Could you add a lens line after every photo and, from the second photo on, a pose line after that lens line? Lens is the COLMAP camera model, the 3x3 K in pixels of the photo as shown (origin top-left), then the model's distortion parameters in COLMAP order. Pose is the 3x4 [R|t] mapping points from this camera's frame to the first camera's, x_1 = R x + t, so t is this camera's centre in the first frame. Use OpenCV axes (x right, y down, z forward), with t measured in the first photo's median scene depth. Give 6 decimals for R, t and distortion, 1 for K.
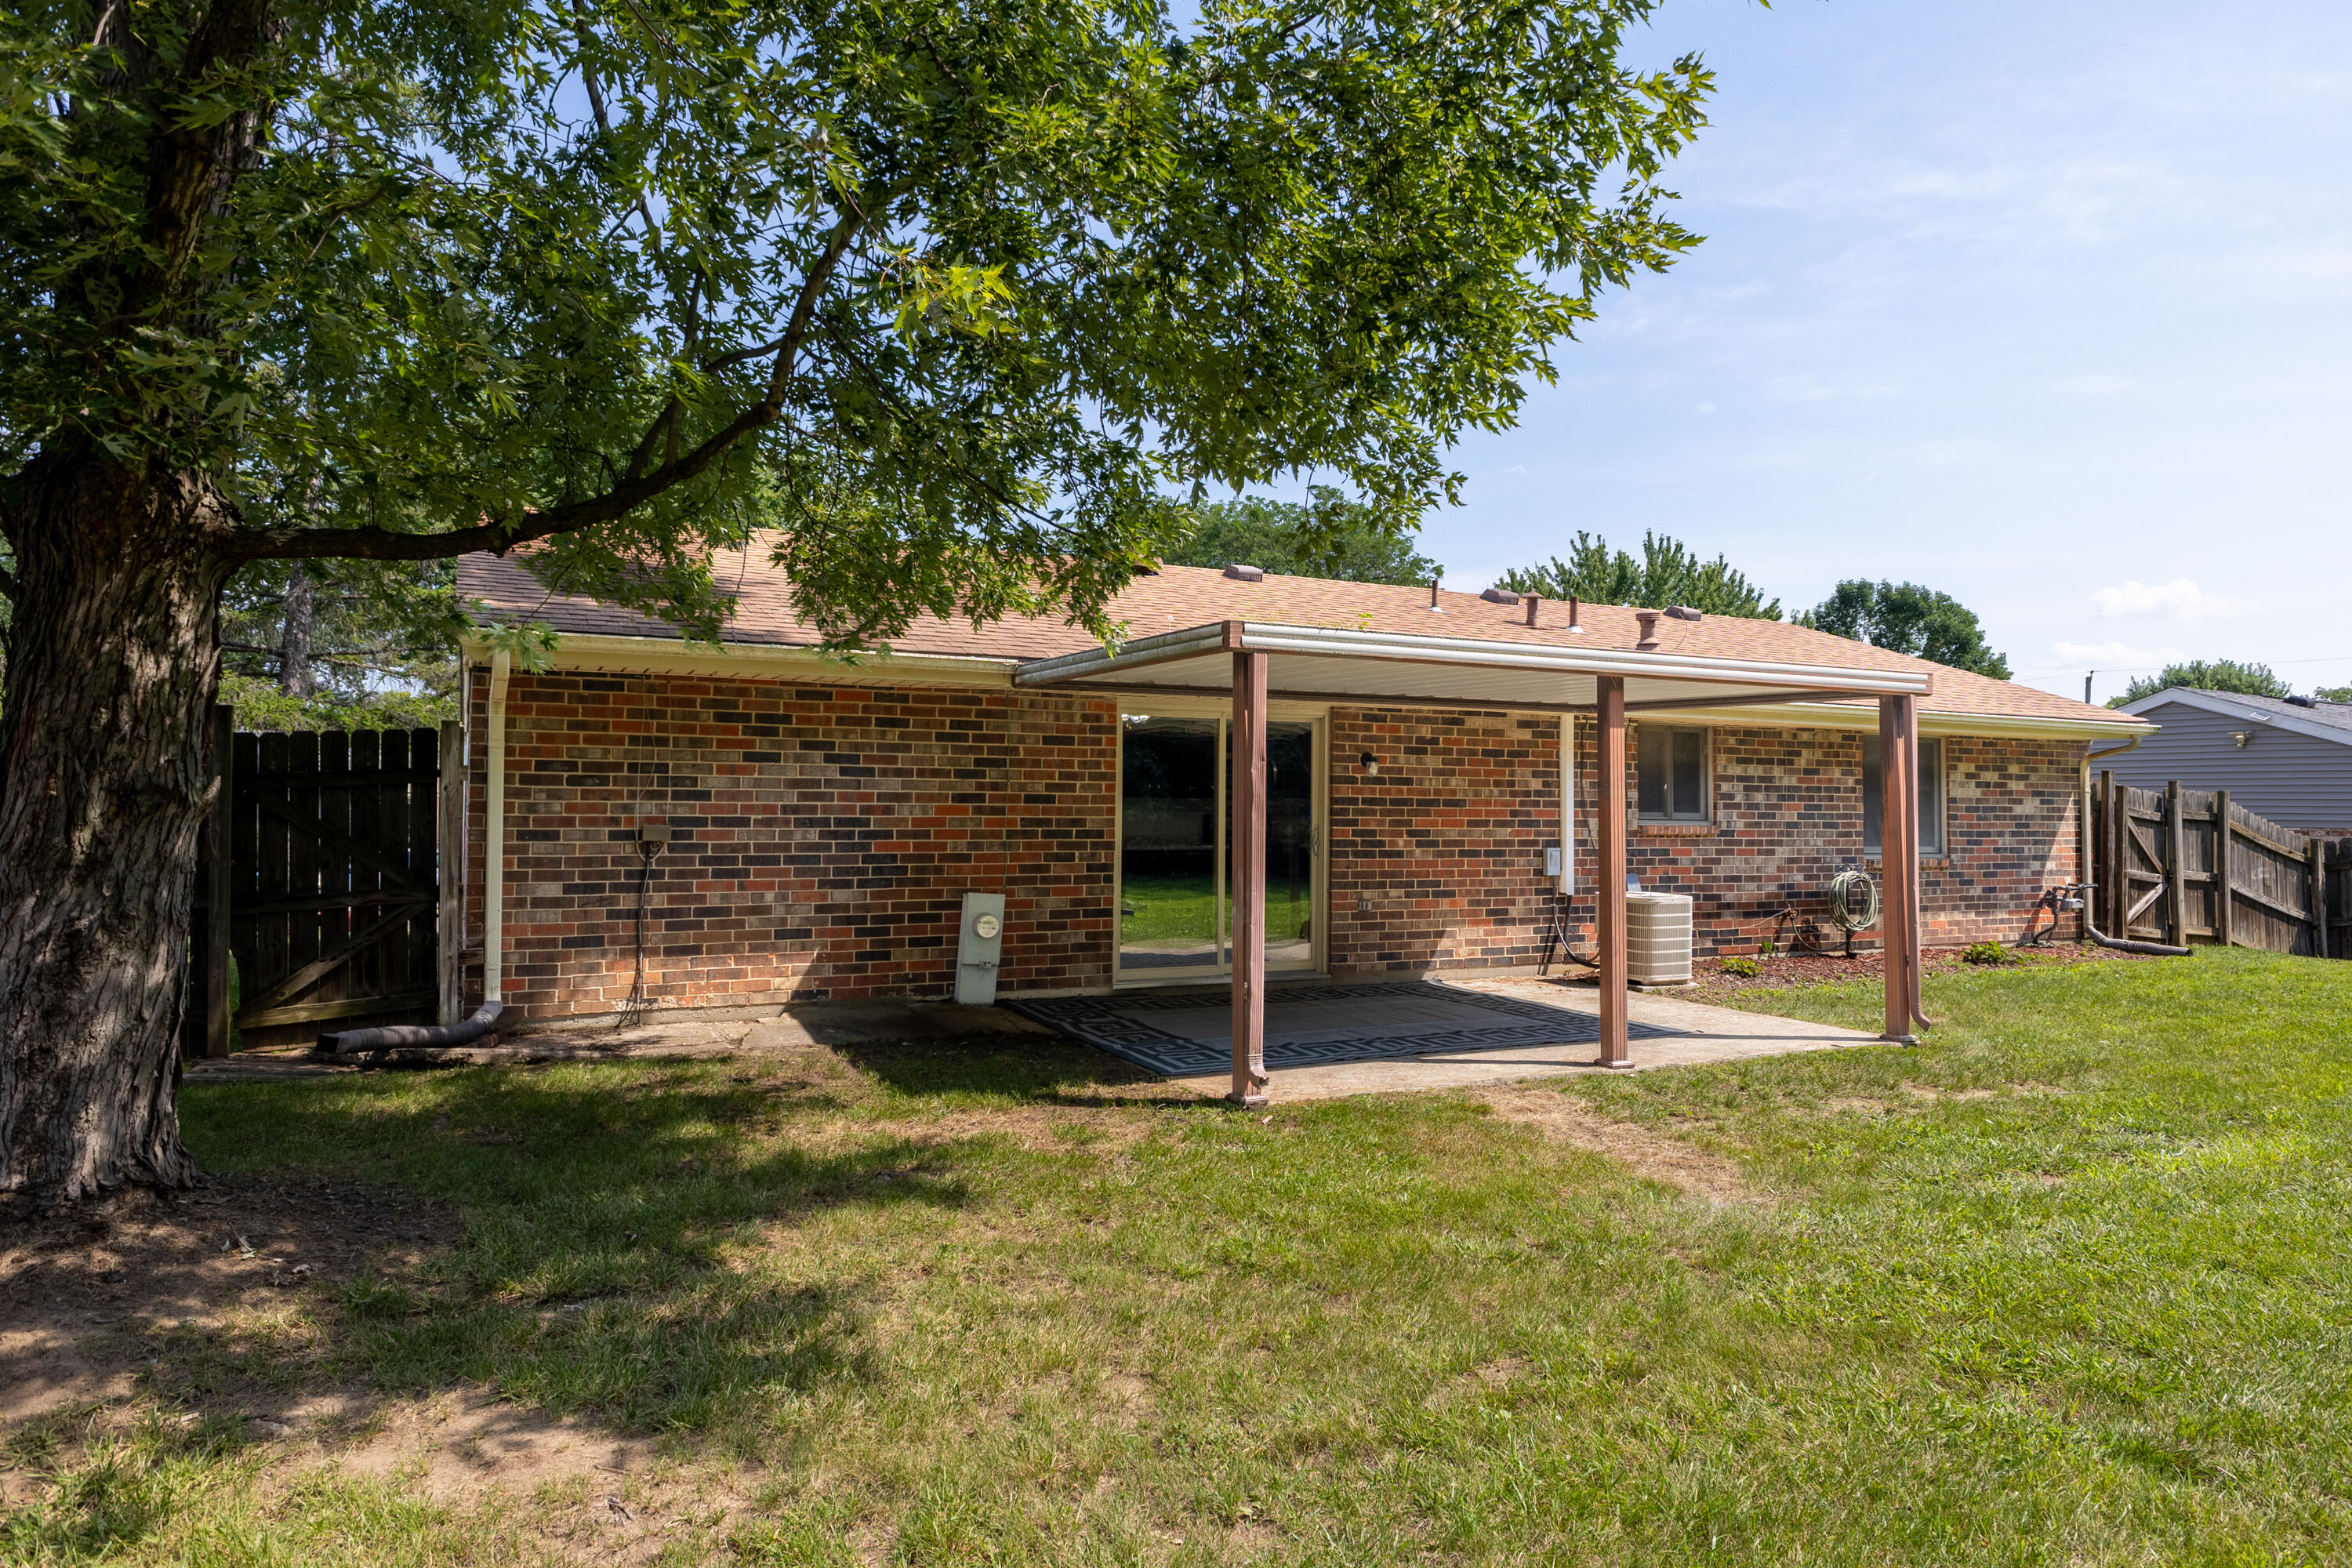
lens RADIAL K [[1463.5, 0, 1191.1], [0, 1463.5, 728.0], [0, 0, 1]] dist [0.038768, -0.001642]
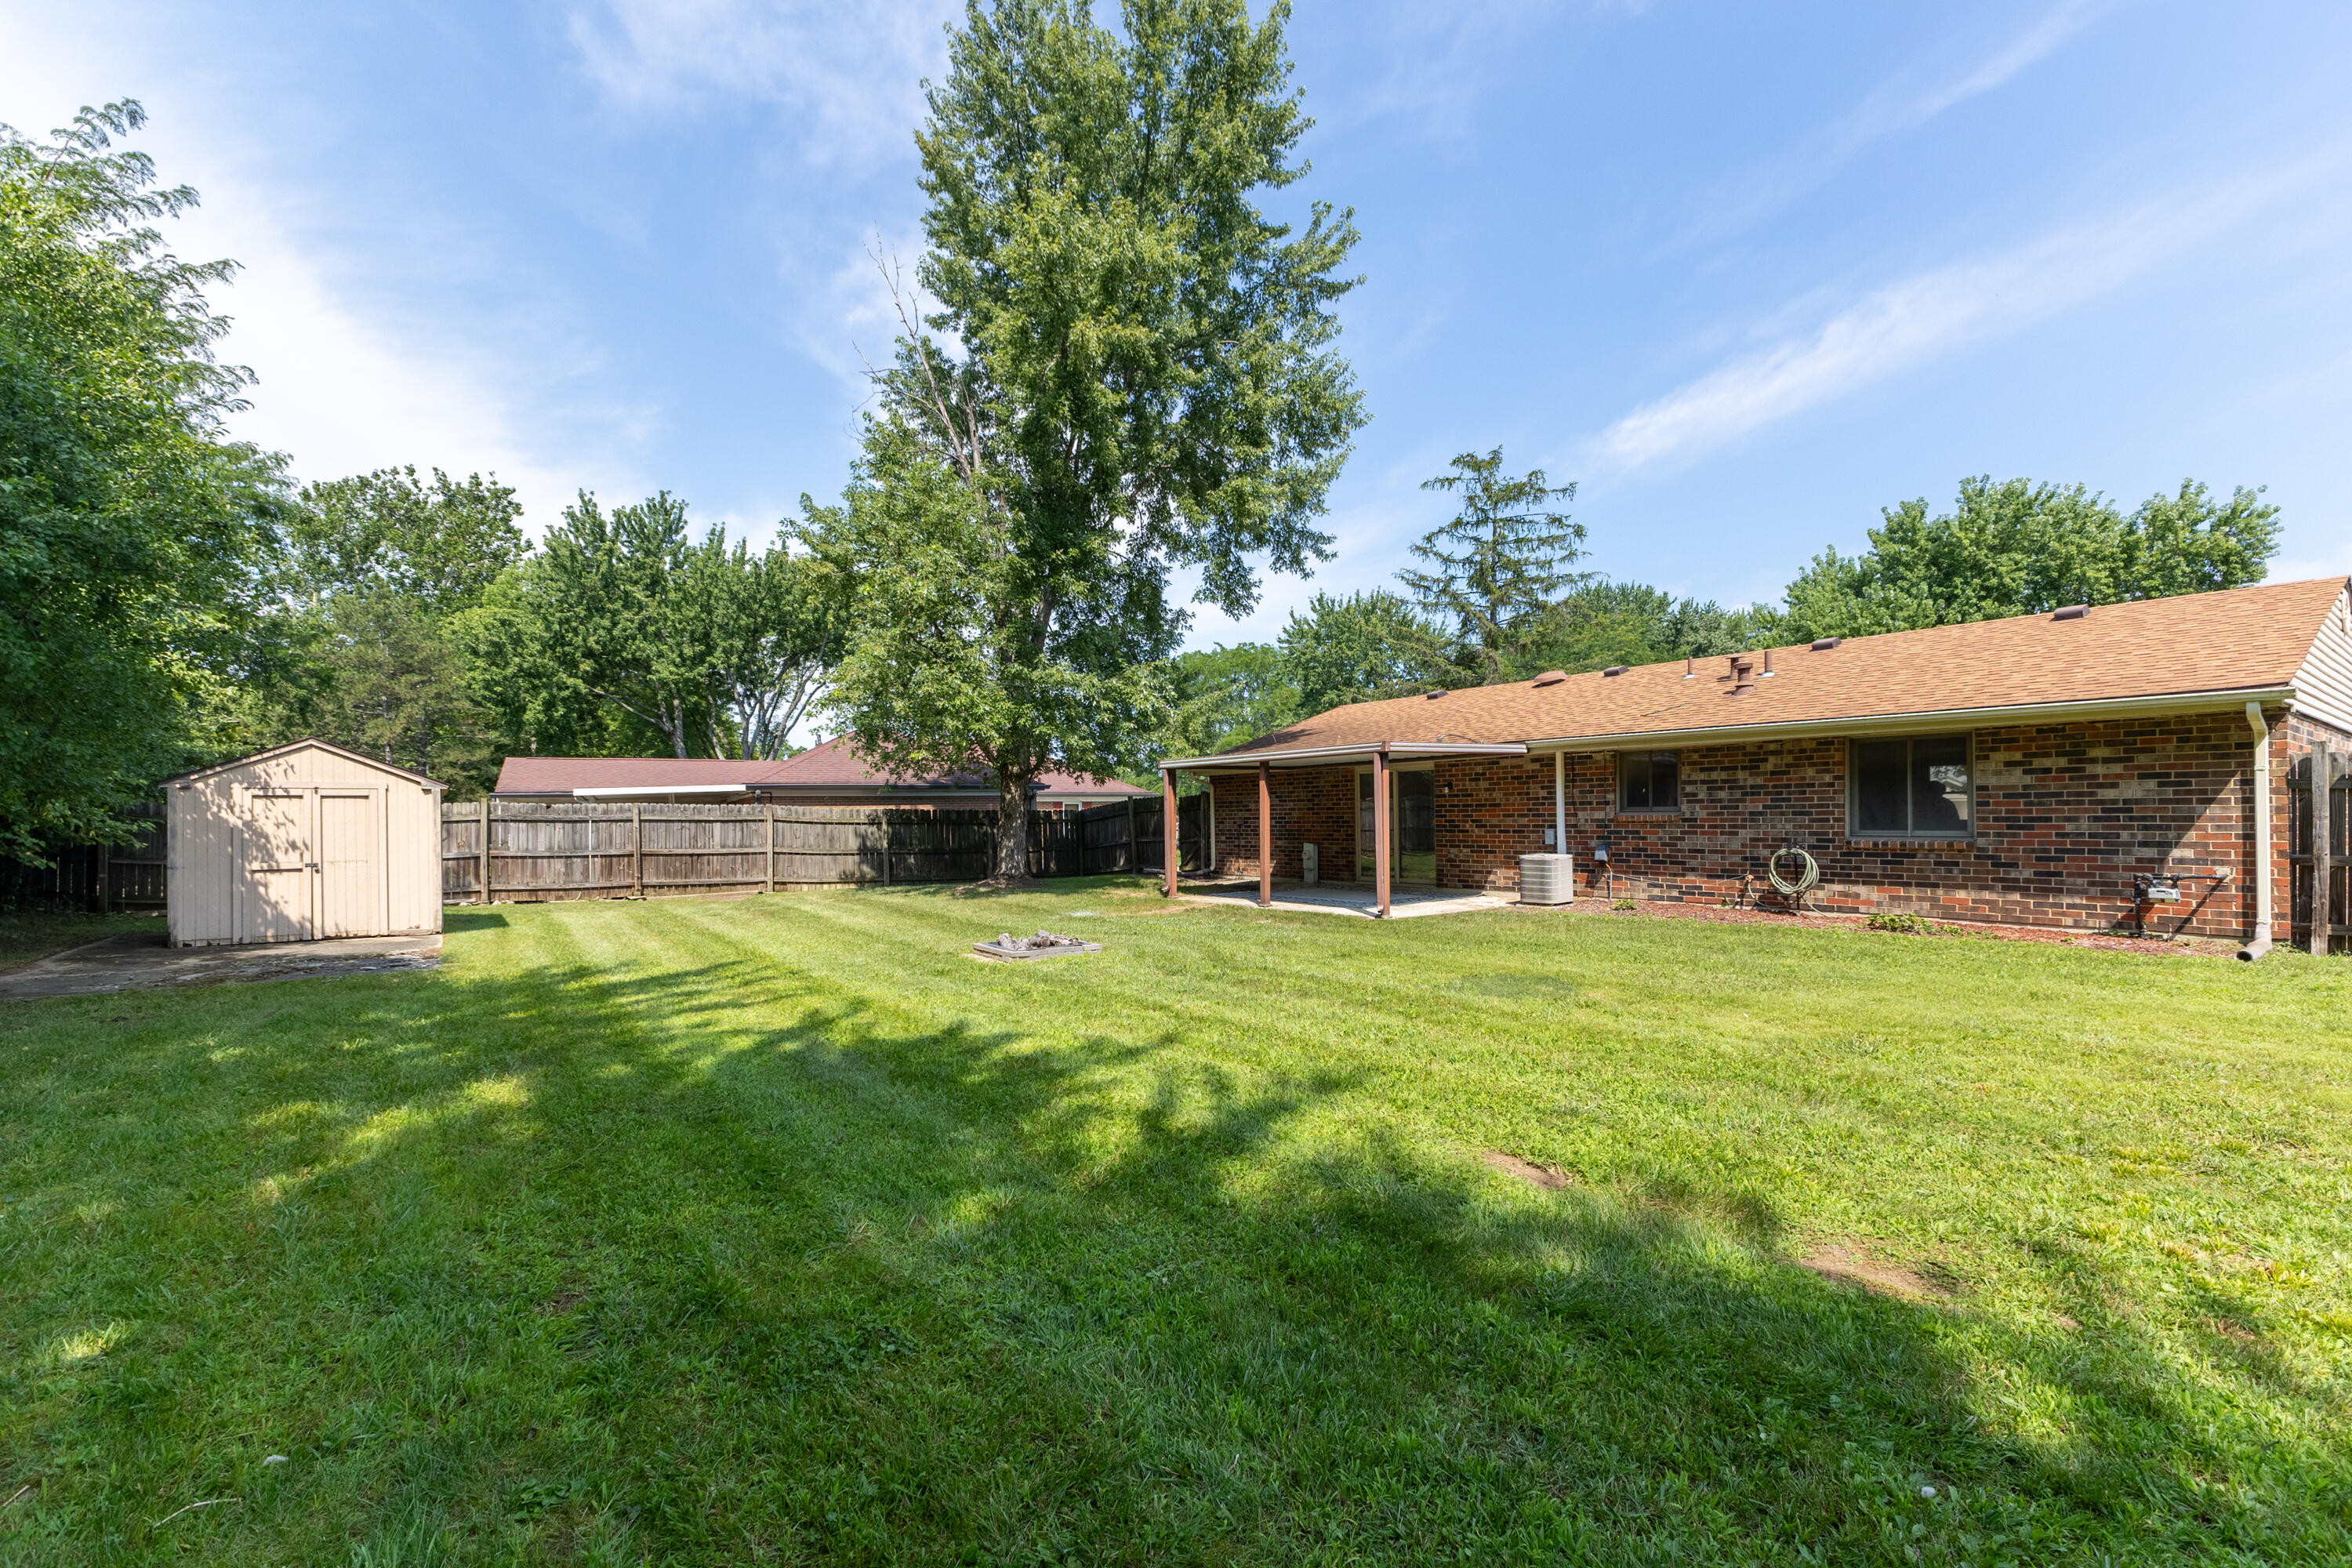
lens RADIAL K [[1009.0, 0, 1181.2], [0, 1009.0, 813.0], [0, 0, 1]] dist [0.016196, -0.000458]
pose [[0.173180, -0.013468, -0.984798, 1.437806], [0.064371, 0.997923, -0.002327, 0.038921], [0.982784, -0.062989, 0.173687, 0.371675]]
